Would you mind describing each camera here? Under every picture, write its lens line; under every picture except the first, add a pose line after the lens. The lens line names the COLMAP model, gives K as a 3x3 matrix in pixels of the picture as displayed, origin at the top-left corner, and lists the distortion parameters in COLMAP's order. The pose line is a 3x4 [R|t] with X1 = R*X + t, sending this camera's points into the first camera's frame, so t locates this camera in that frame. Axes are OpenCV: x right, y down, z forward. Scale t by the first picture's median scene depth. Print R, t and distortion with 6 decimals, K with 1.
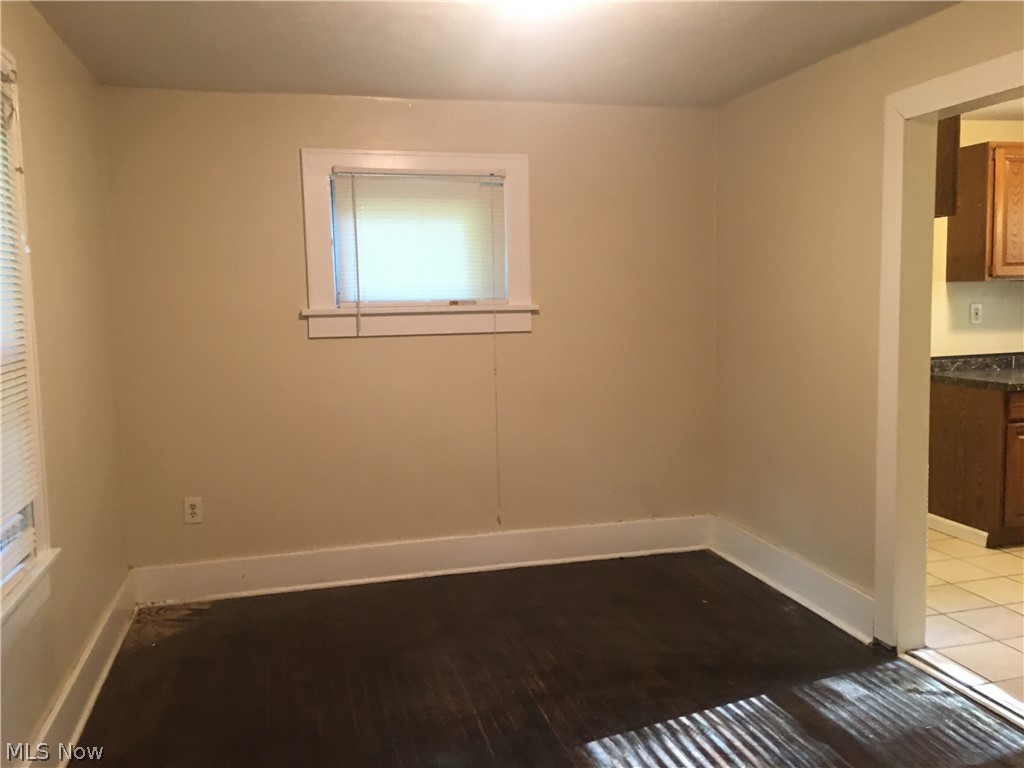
lens RADIAL K [[882.5, 0, 520.9], [0, 882.5, 375.6], [0, 0, 1]] dist [0.091473, -0.137503]
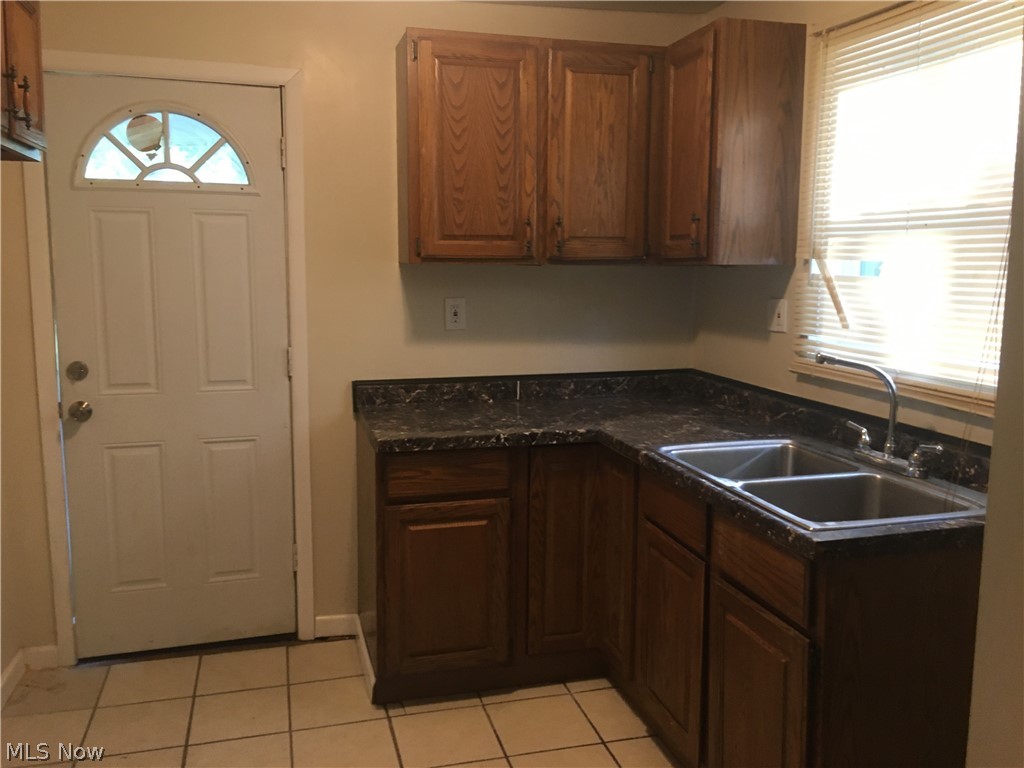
lens RADIAL K [[882.5, 0, 507.6], [0, 882.5, 379.6], [0, 0, 1]] dist [0.091473, -0.137503]
pose [[0.999632, 0.026141, 0.007269, 0.866309], [-0.026431, 0.998716, 0.043229, -0.080973], [-0.006130, -0.043405, 0.999039, 0.582156]]
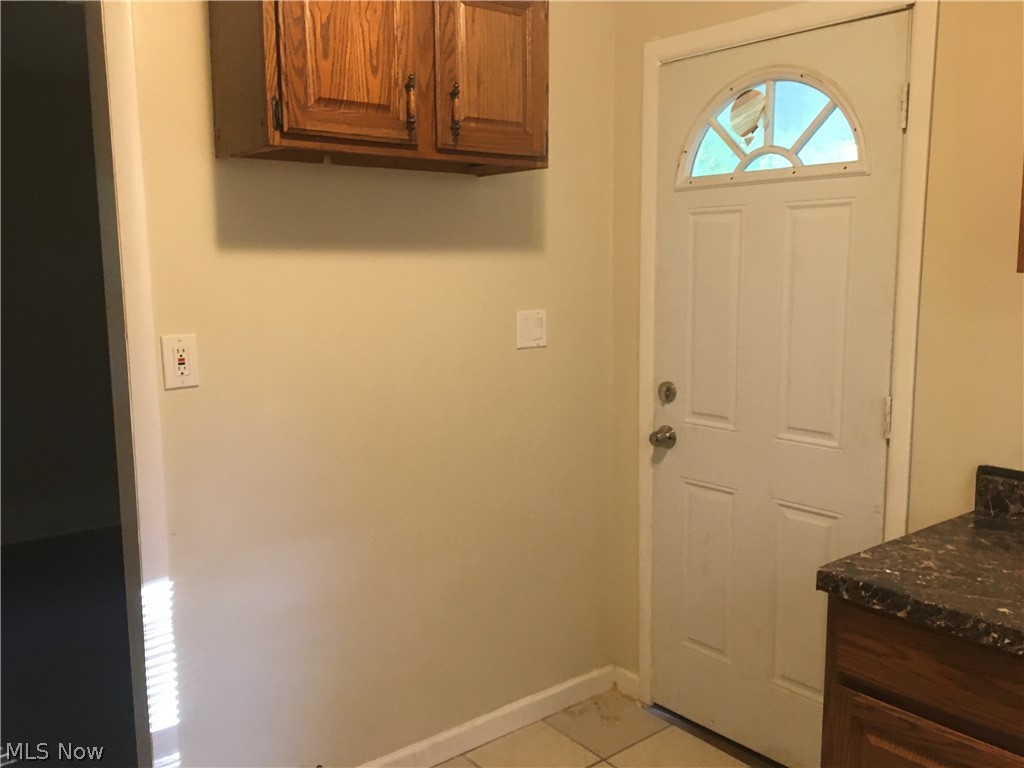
lens RADIAL K [[882.5, 0, 514.5], [0, 882.5, 380.0], [0, 0, 1]] dist [0.091473, -0.137503]
pose [[0.385312, 0.140932, -0.911961, 1.122604], [-0.083462, 0.989541, 0.117658, -0.133845], [0.919004, 0.030779, 0.393044, 1.038018]]
